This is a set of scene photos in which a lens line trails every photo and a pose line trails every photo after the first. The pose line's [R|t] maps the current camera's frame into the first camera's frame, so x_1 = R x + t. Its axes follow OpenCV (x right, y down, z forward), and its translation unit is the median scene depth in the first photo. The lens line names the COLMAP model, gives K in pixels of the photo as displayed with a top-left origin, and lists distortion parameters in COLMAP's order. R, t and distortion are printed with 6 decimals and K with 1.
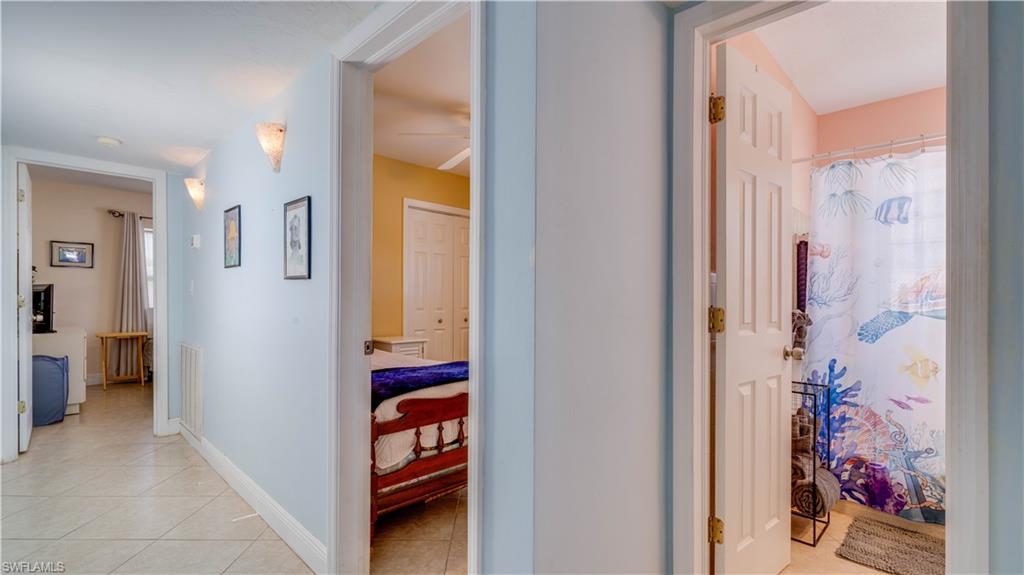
lens RADIAL K [[465.4, 0, 506.5], [0, 465.4, 295.0], [0, 0, 1]] dist [0.004457, 0.001422]
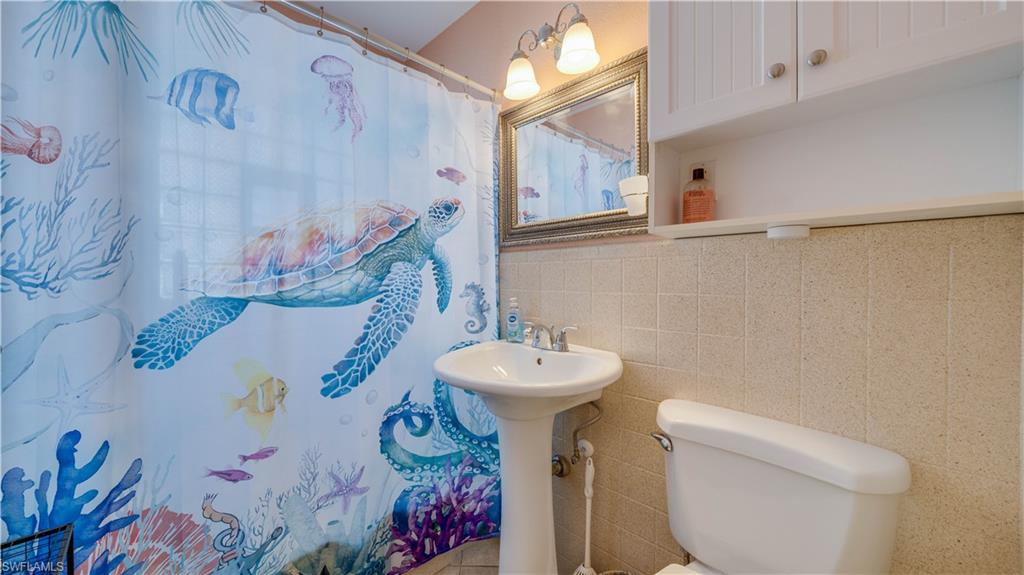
lens RADIAL K [[380.7, 0, 507.6], [0, 380.7, 285.1], [0, 0, 1]] dist [-0.003833, -0.000265]
pose [[-0.017997, -0.024172, 0.999546, 0.411596], [-0.001750, 0.999707, 0.024145, 0.011052], [-0.999837, -0.001315, -0.018034, 0.684693]]
